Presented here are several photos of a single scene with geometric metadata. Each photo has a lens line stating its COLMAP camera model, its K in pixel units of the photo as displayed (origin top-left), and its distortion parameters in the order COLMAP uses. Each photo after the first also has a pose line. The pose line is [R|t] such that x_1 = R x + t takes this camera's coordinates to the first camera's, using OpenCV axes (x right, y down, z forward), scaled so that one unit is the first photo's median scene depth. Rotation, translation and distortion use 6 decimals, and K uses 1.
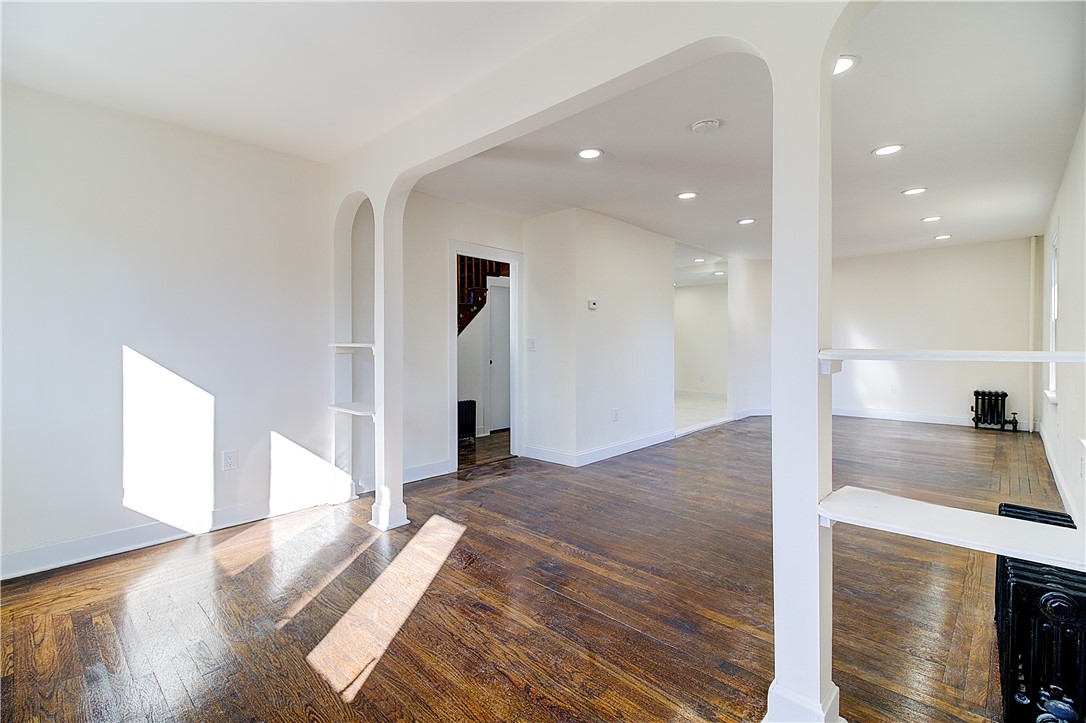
lens RADIAL K [[499.1, 0, 532.7], [0, 499.1, 345.1], [0, 0, 1]] dist [0.001150, -0.000601]
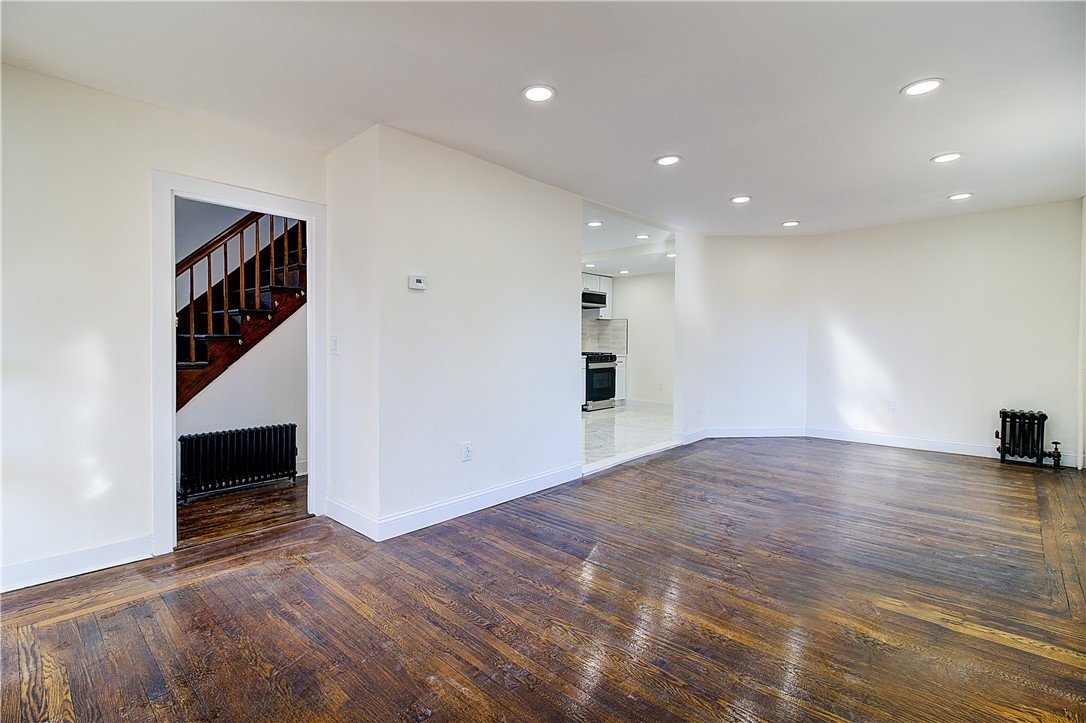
lens RADIAL K [[498.3, 0, 541.1], [0, 498.3, 349.7], [0, 0, 1]] dist [0.001926, -0.000762]
pose [[0.999983, 0.003404, 0.004701, 0.216356], [-0.003445, 0.999958, 0.008540, -0.001202], [-0.004672, -0.008556, 0.999952, 0.283632]]
